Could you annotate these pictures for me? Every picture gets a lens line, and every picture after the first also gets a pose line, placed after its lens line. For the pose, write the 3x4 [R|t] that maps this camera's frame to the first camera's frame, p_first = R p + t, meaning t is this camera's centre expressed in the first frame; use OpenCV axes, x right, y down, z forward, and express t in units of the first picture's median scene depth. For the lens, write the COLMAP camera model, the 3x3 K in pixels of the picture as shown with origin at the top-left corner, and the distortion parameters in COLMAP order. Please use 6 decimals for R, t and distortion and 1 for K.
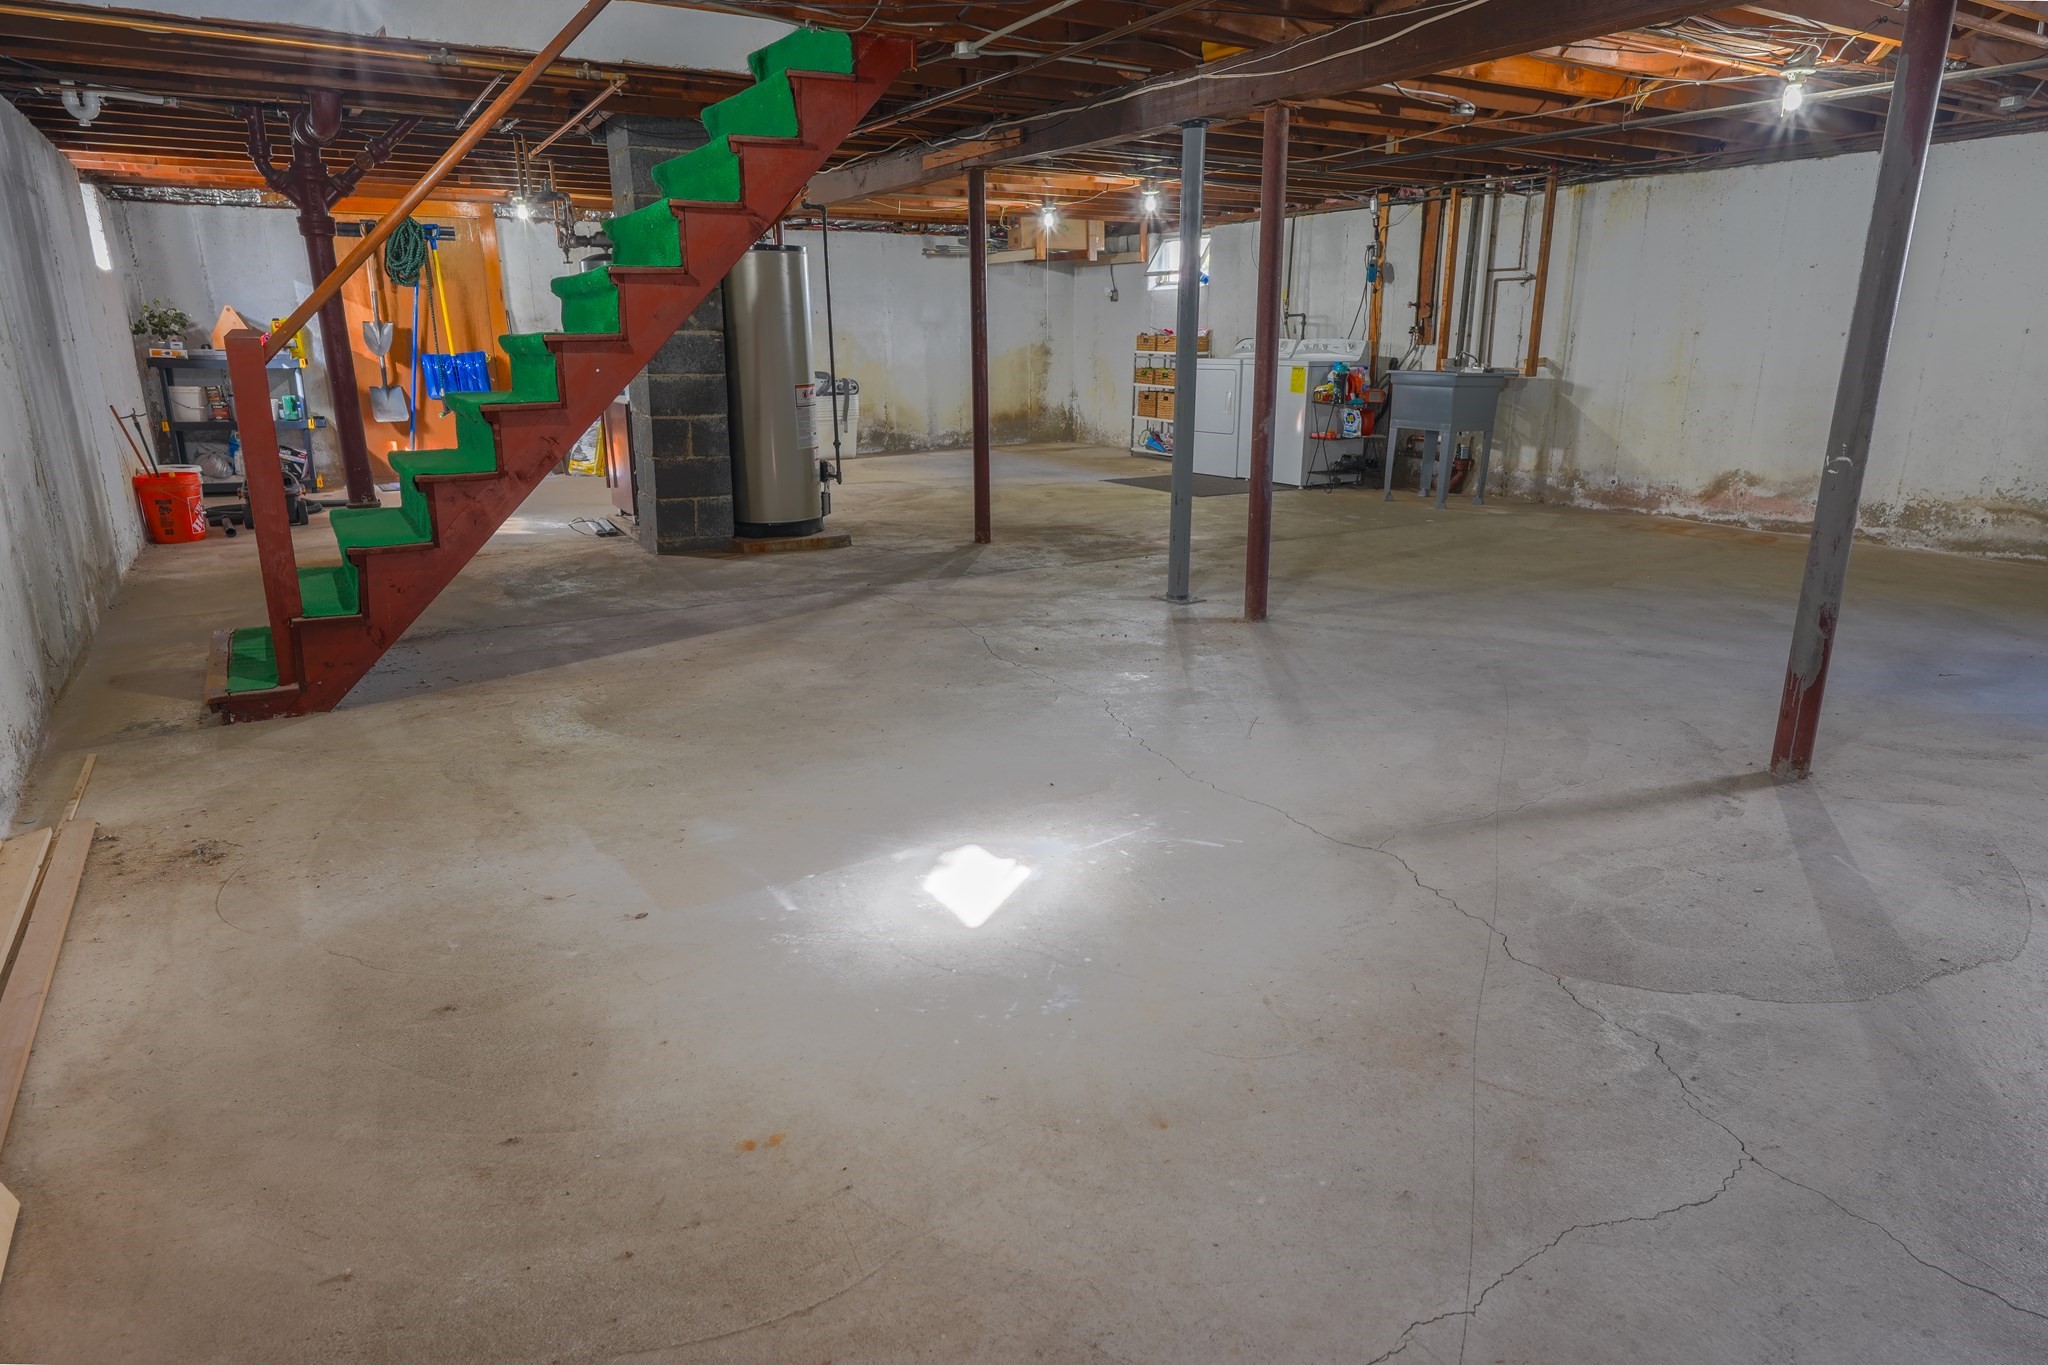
lens RADIAL K [[1232.7, 0, 1024.0], [0, 1232.7, 682.5], [0, 0, 1]] dist [-0.000984, -0.000473]
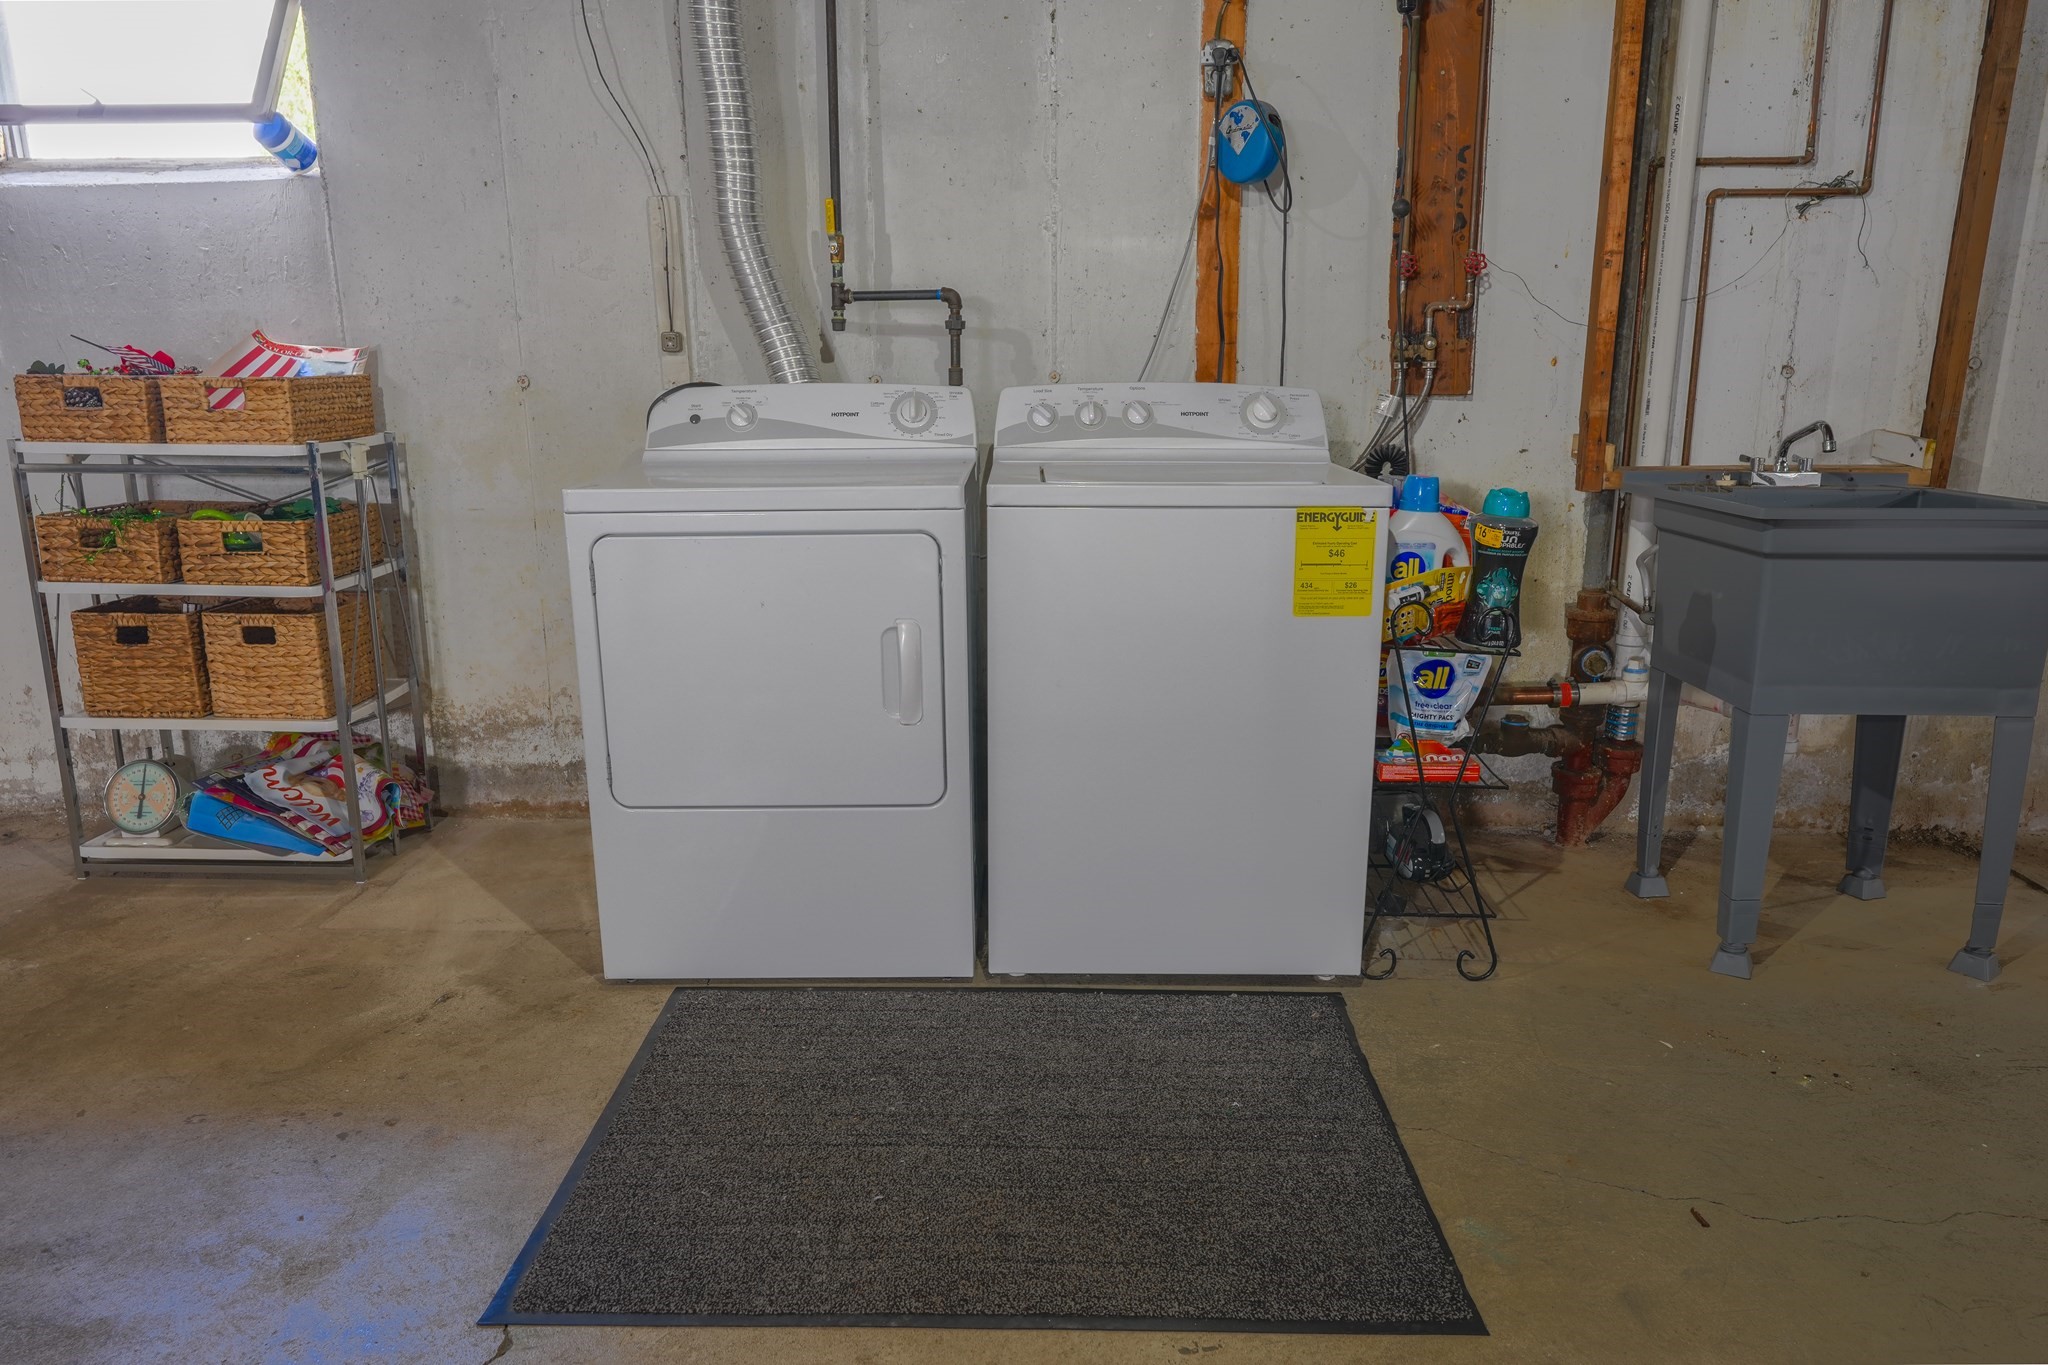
lens RADIAL K [[1439.8, 0, 1024.0], [0, 1439.8, 682.5], [0, 0, 1]] dist [0.000679, 0.000050]
pose [[0.556847, -0.197673, 0.806751, -0.029802], [0.230047, 0.969977, 0.078880, -0.211656], [-0.798122, 0.141667, 0.585603, 0.726075]]
